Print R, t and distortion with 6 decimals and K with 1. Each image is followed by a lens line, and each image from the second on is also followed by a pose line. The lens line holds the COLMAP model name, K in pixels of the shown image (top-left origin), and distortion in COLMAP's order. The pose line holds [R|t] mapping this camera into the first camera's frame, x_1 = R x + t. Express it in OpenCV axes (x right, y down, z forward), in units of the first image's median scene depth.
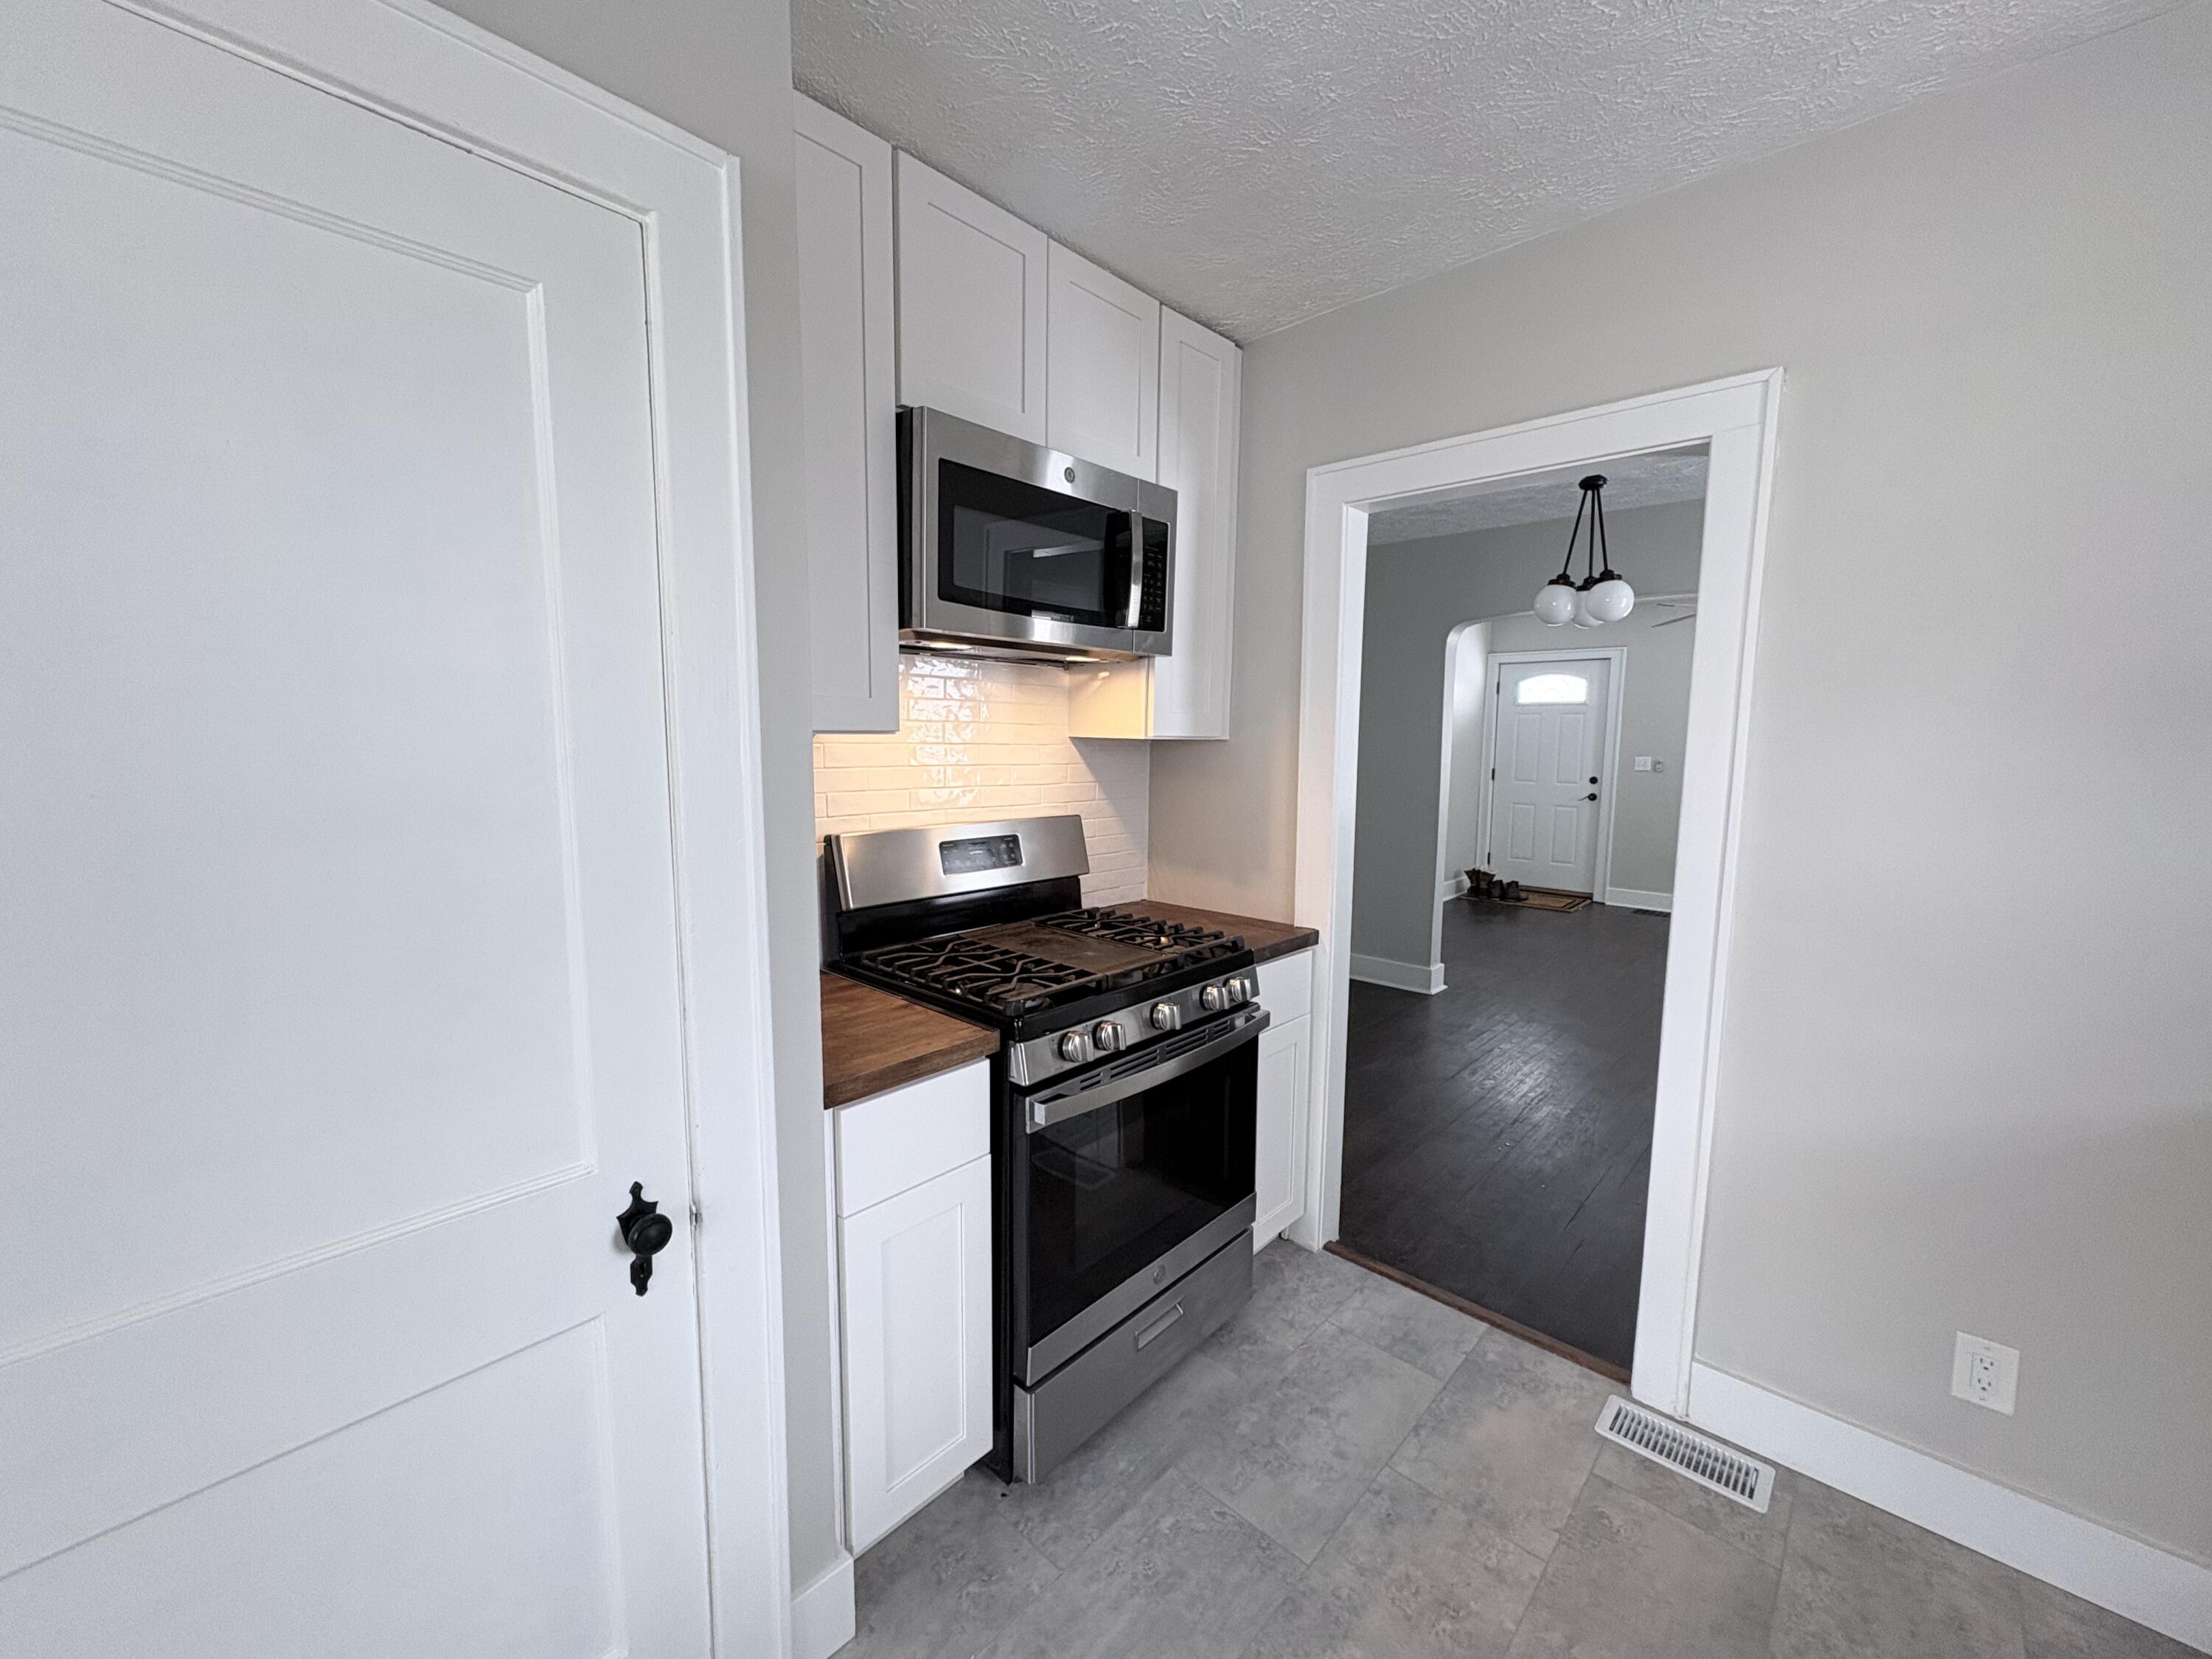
lens RADIAL K [[877.7, 0, 1106.6], [0, 877.7, 831.0], [0, 0, 1]] dist [-0.001522, -0.000386]
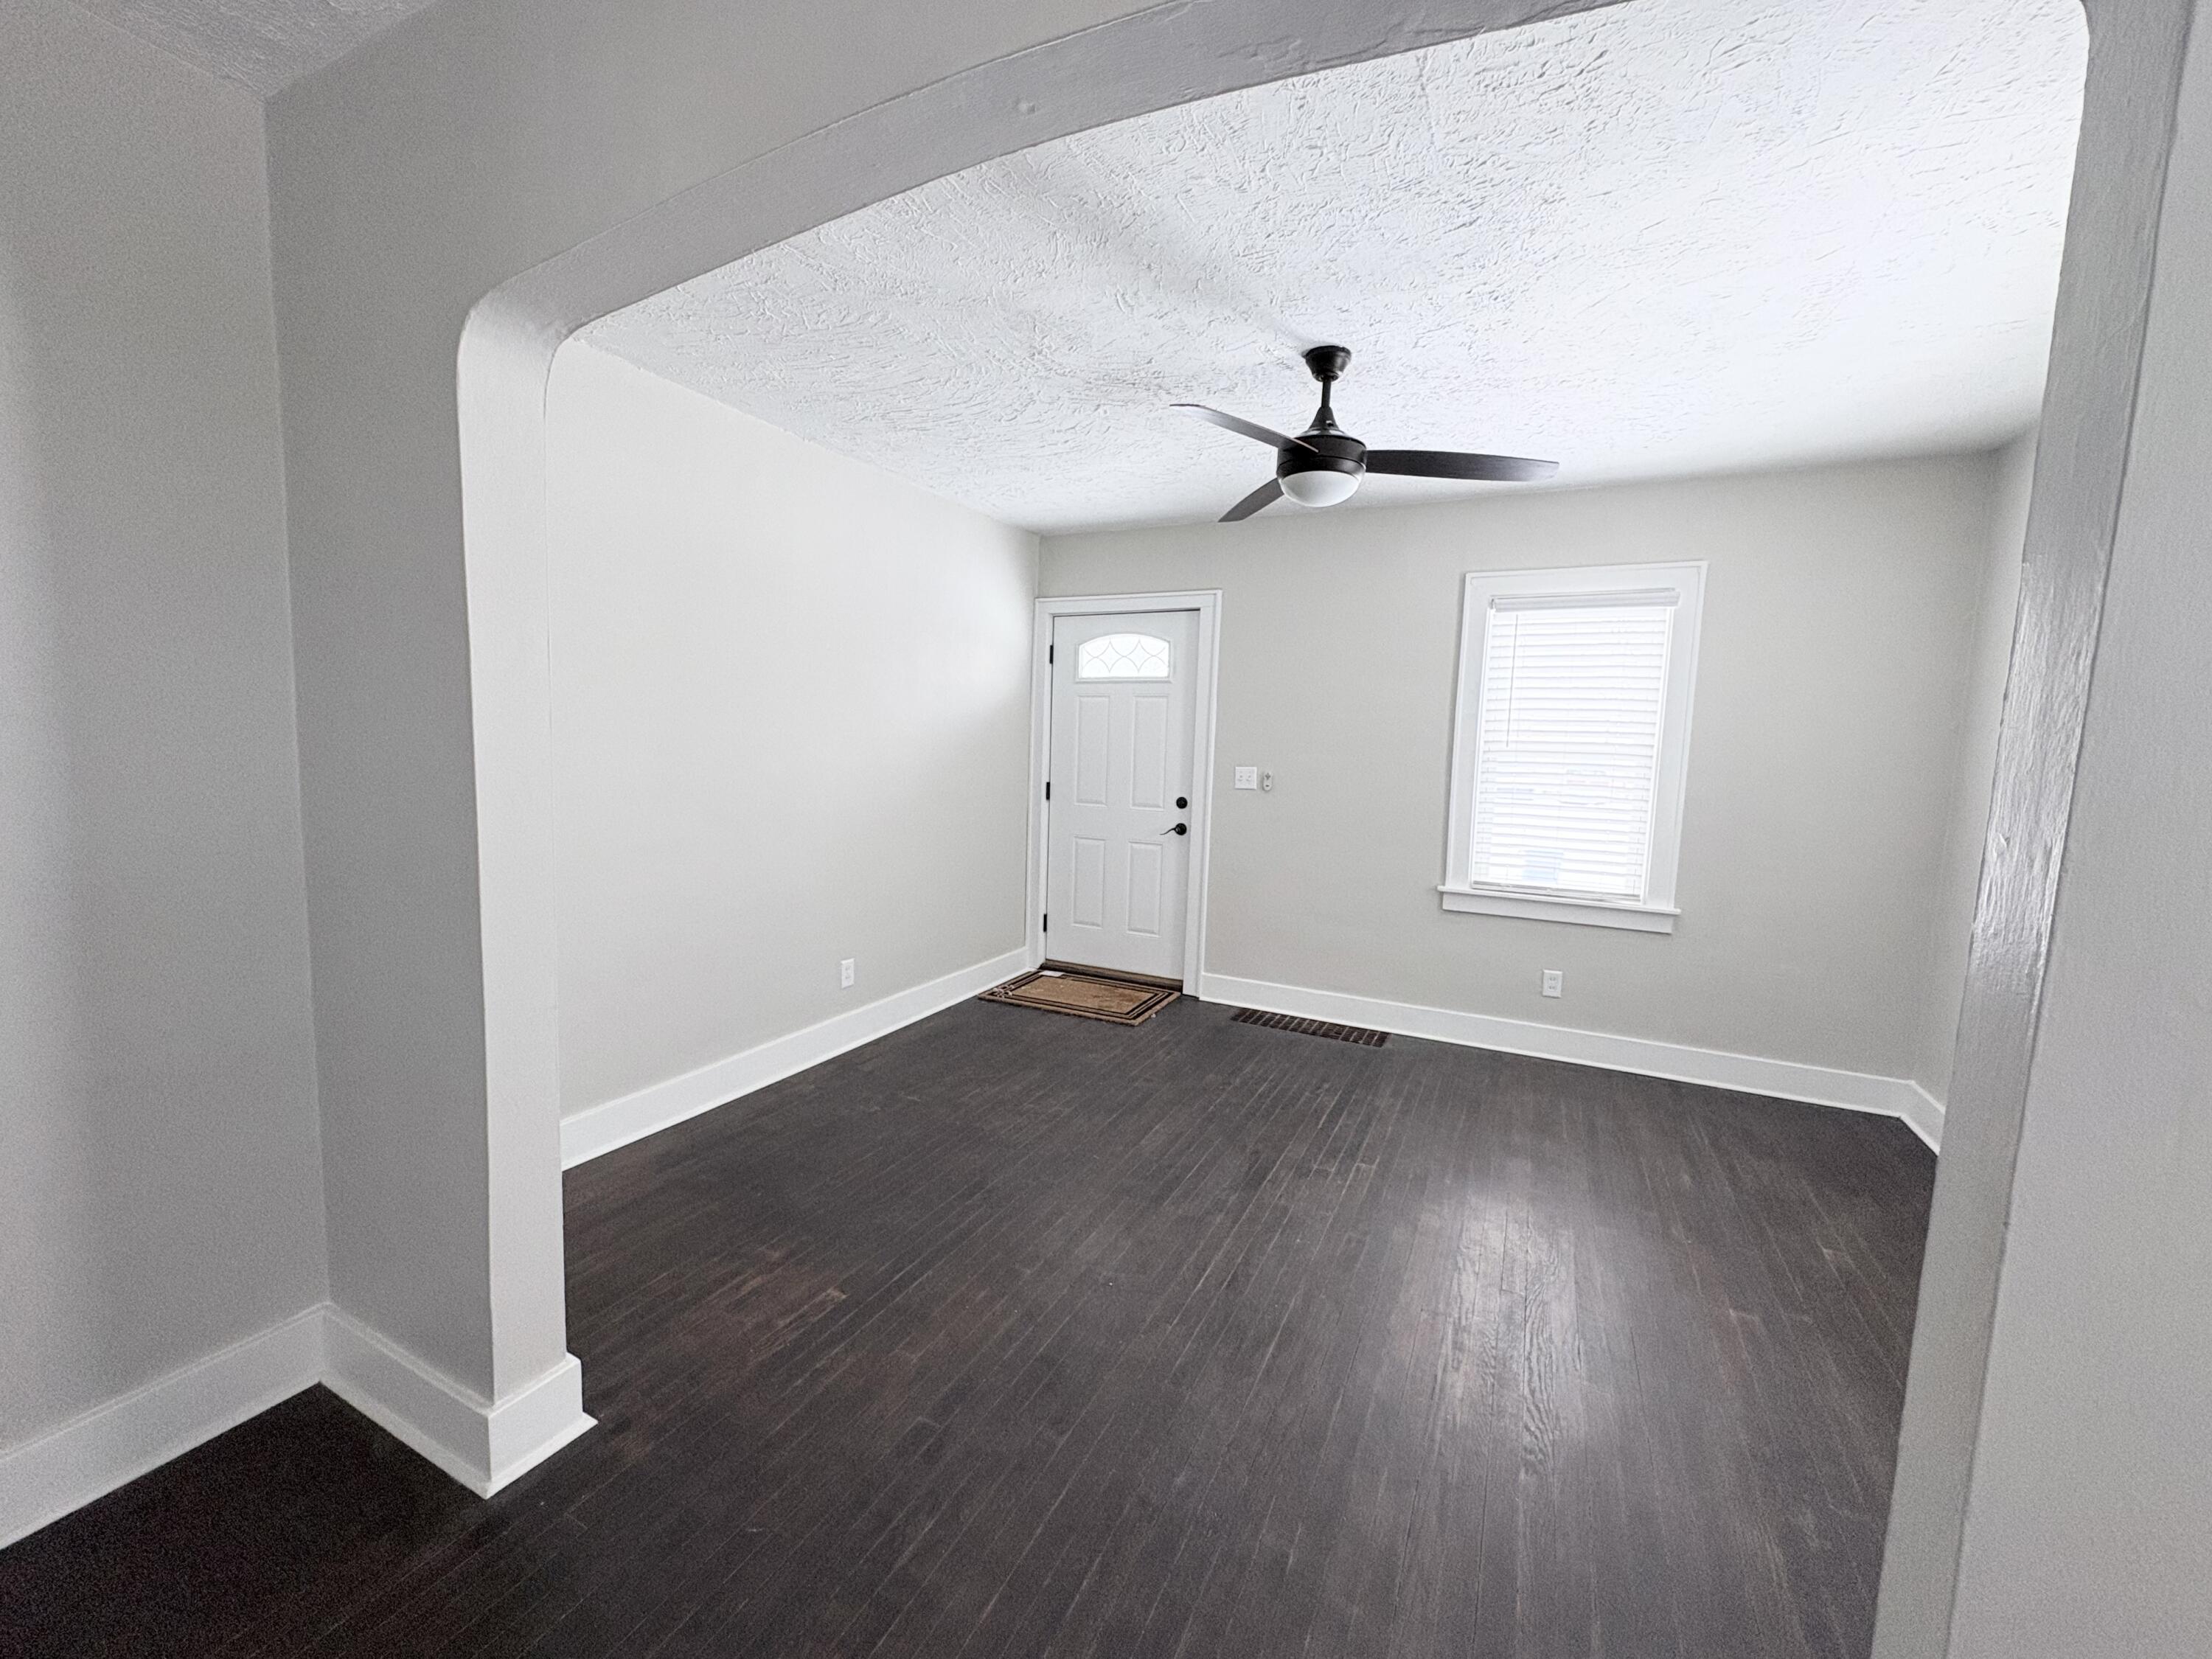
lens RADIAL K [[877.7, 0, 1105.7], [0, 877.7, 826.5], [0, 0, 1]] dist [-0.001522, -0.000386]
pose [[0.958832, -0.001295, 0.283971, 0.336177], [0.005215, 0.999901, -0.013049, -0.033851], [-0.283926, 0.013993, 0.958744, 0.425859]]
